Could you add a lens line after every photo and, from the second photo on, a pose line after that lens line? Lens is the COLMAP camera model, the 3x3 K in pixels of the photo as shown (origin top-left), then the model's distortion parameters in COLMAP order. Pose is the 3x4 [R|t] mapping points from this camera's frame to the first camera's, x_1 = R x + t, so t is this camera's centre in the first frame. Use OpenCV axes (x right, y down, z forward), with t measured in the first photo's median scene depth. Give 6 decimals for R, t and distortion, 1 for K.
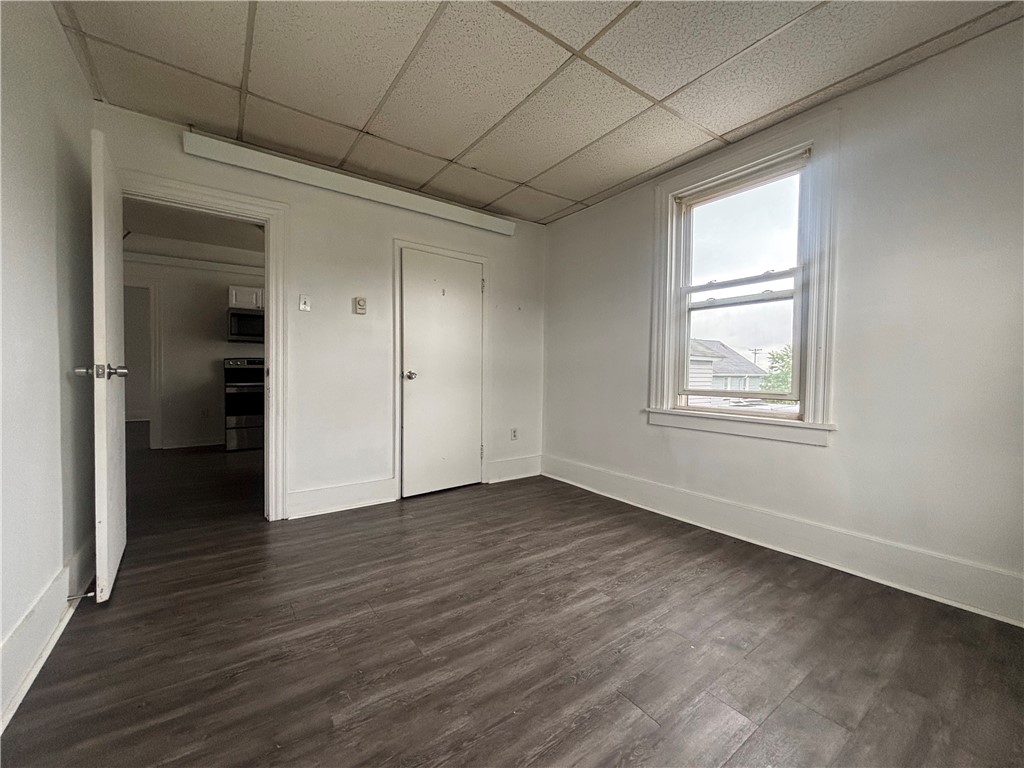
lens RADIAL K [[411.7, 0, 510.6], [0, 411.7, 381.5], [0, 0, 1]] dist [-0.001324, -0.000049]
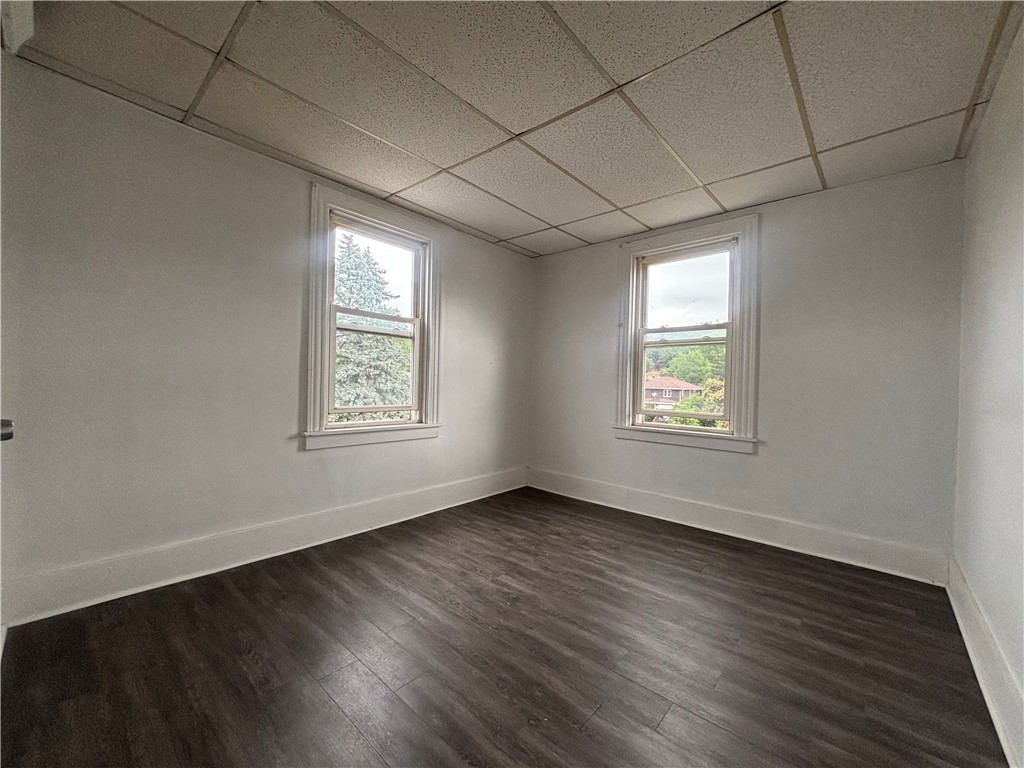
lens RADIAL K [[411.7, 0, 510.6], [0, 411.7, 381.5], [0, 0, 1]] dist [-0.001324, -0.000049]
pose [[-0.226077, -0.012740, 0.974026, -0.749996], [-0.009850, 0.999893, 0.010792, -0.069730], [-0.974060, -0.007154, -0.226179, 0.944576]]
